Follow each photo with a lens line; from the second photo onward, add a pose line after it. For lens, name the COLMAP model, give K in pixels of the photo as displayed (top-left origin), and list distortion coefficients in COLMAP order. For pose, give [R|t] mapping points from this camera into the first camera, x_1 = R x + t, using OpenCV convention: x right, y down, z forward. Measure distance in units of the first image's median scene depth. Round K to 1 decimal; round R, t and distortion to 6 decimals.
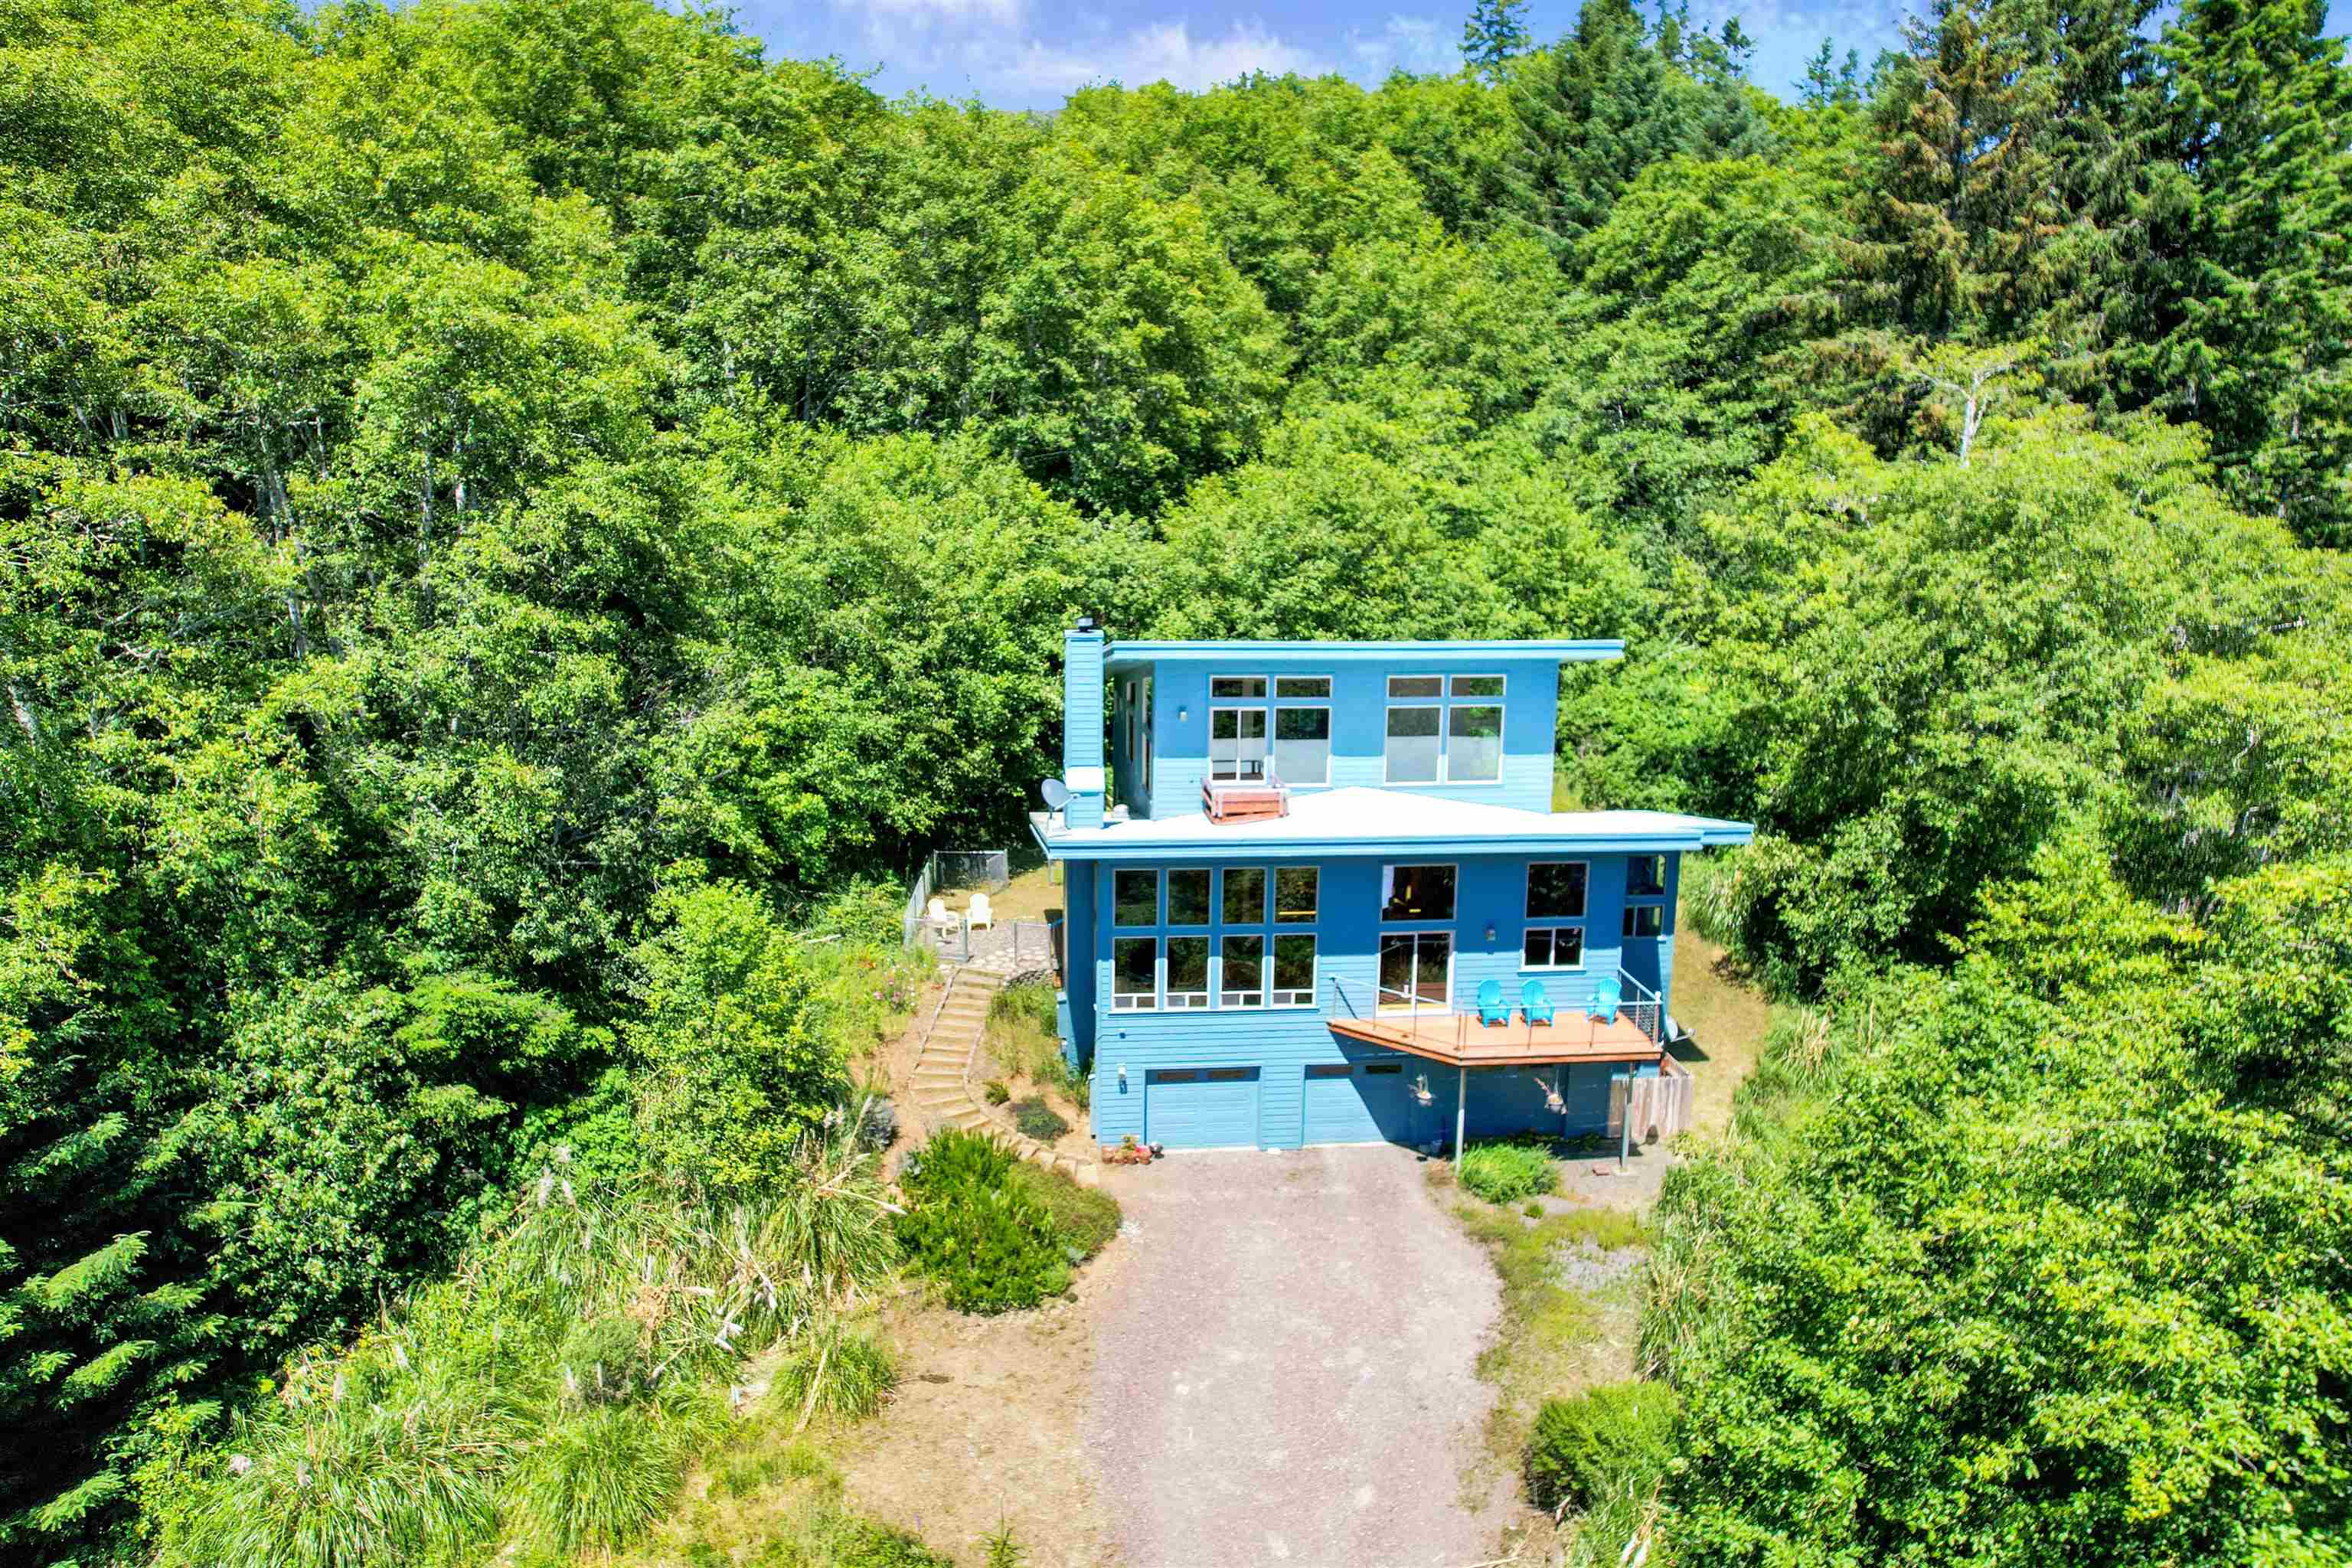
lens RADIAL K [[1536.5, 0, 1139.3], [0, 1536.5, 739.7], [0, 0, 1]] dist [-0.069493, 0.064869]
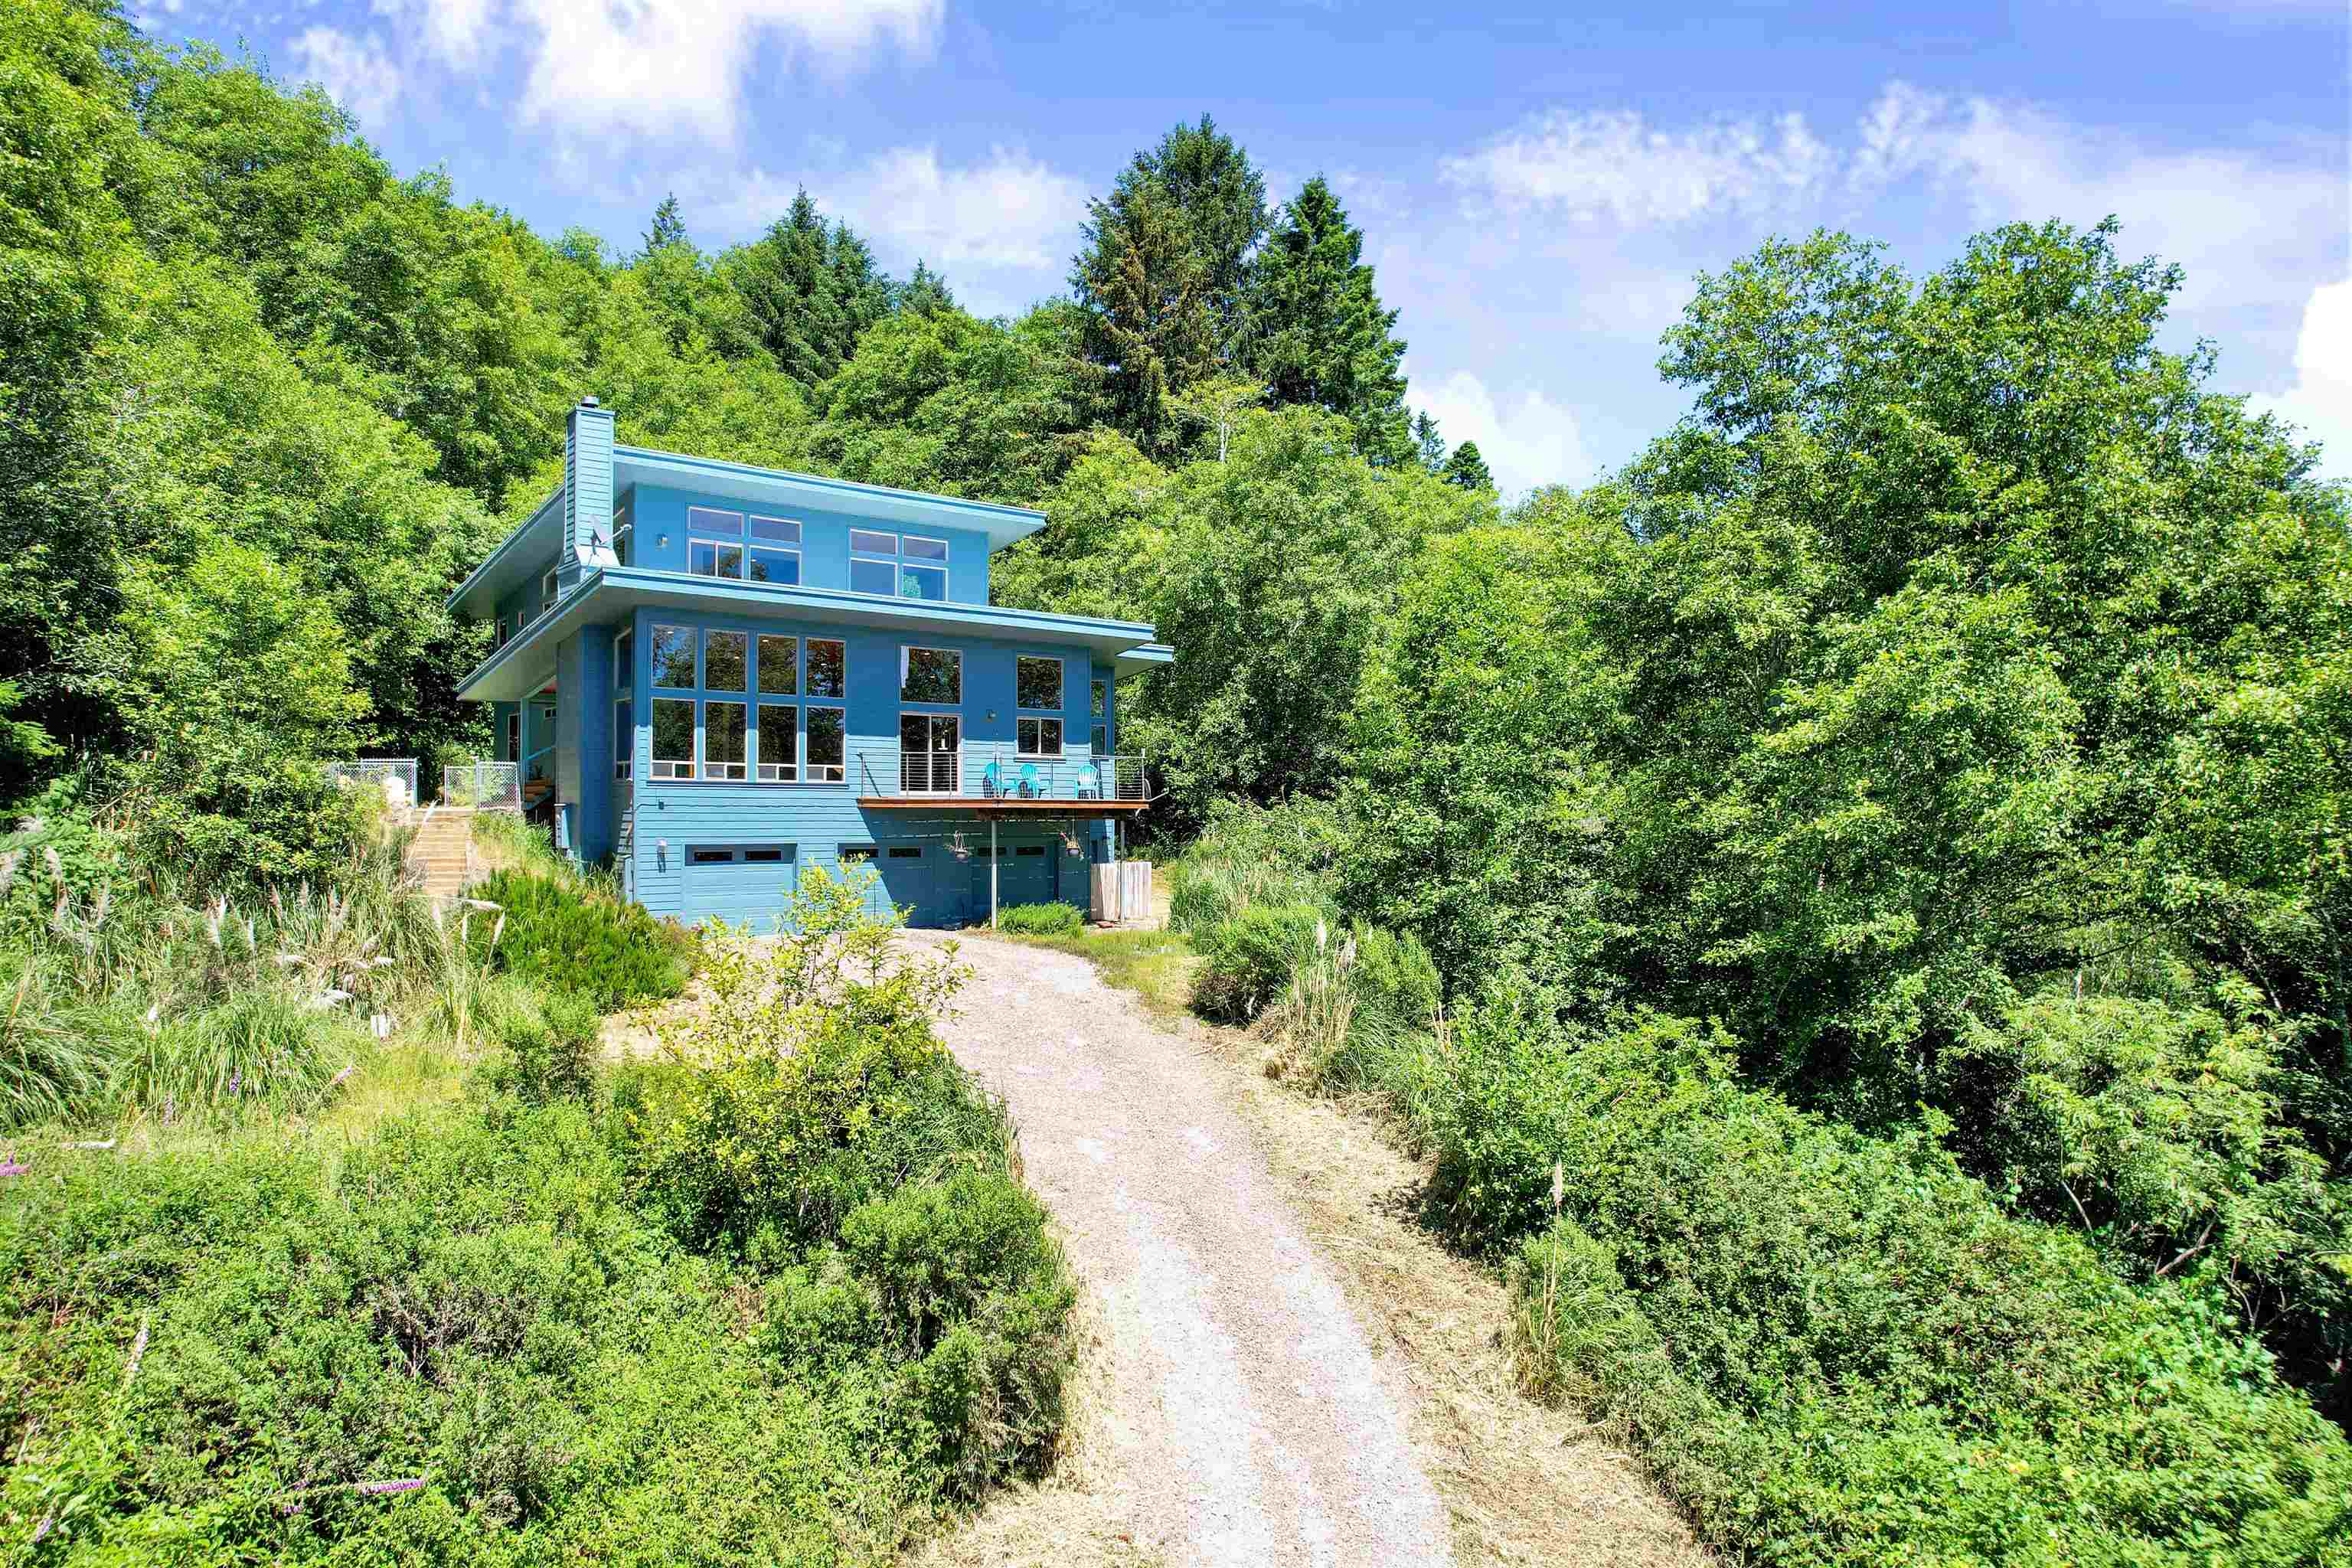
lens RADIAL K [[1506.1, 0, 1161.9], [0, 1506.1, 790.9], [0, 0, 1]] dist [-0.063045, 0.060966]
pose [[0.825981, -0.003074, 0.563690, -0.187008], [0.105011, 0.983319, -0.148513, 0.238064], [-0.553831, 0.181862, 0.812526, 0.048638]]
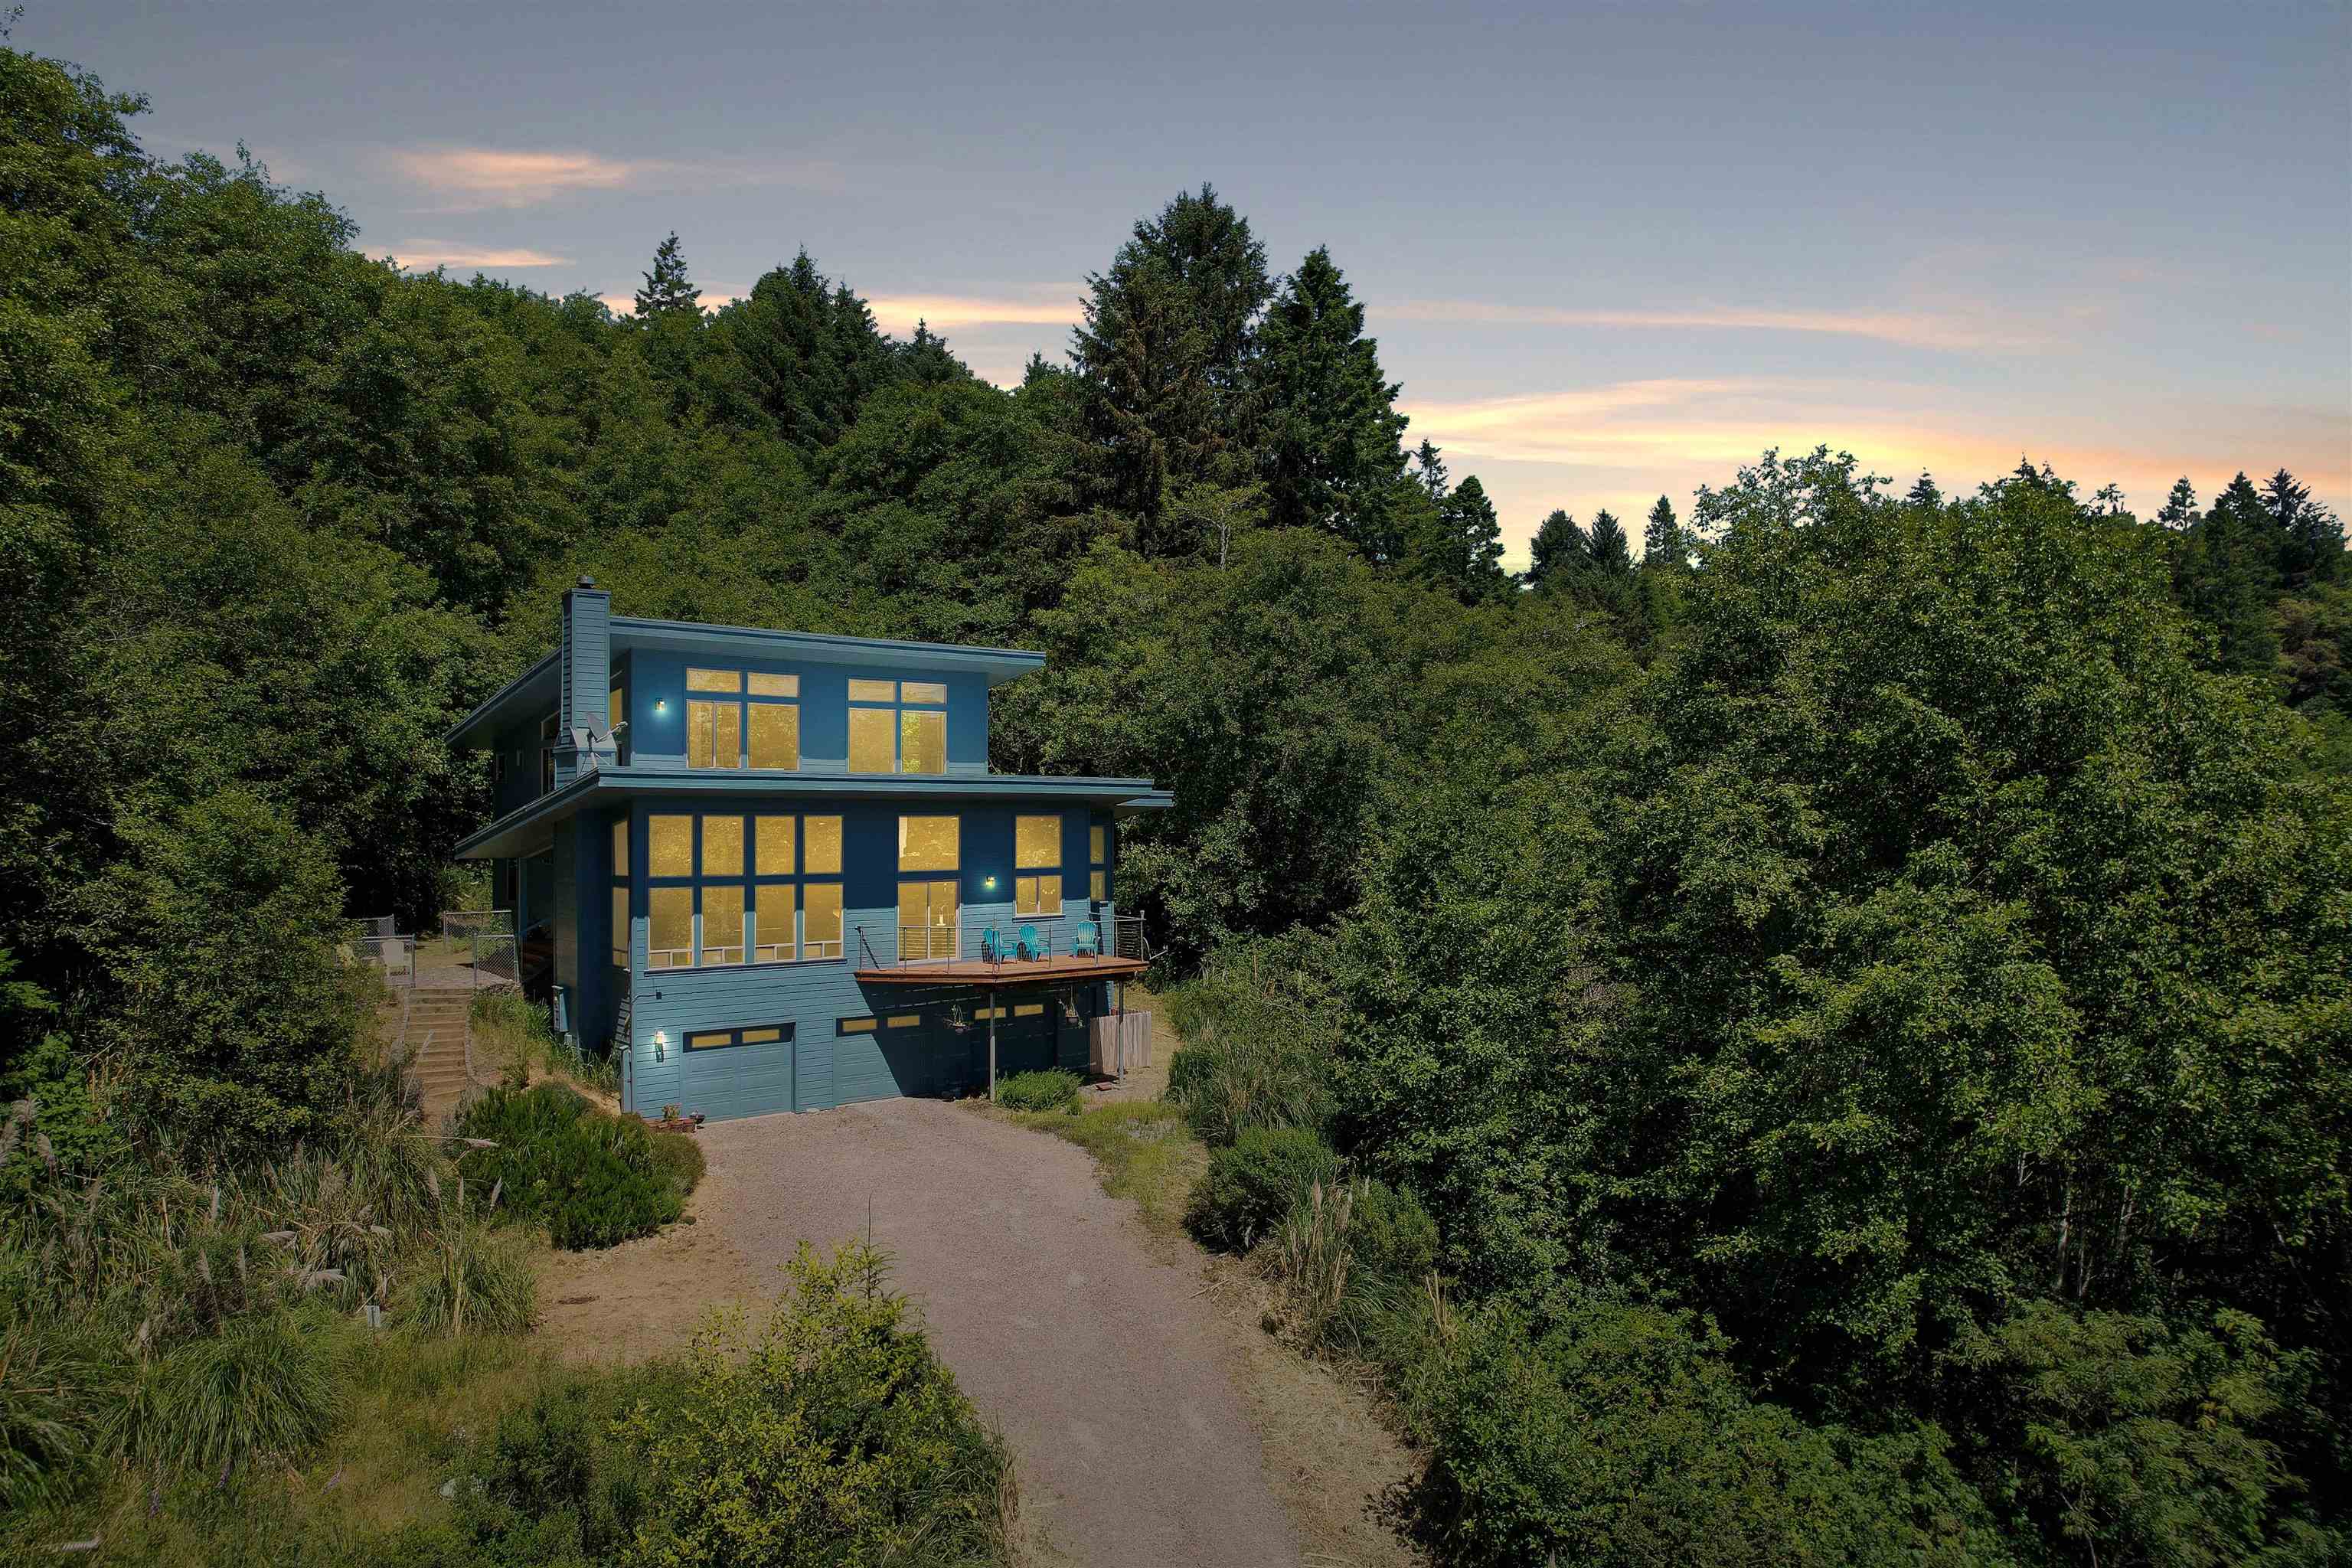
lens RADIAL K [[1506.1, 0, 1161.9], [0, 1506.1, 790.9], [0, 0, 1]] dist [-0.063045, 0.060966]
pose [[0.827142, -0.003129, 0.561985, -0.184206], [0.104313, 0.983462, -0.148056, 0.160074], [-0.552227, 0.181086, 0.813789, 0.034275]]
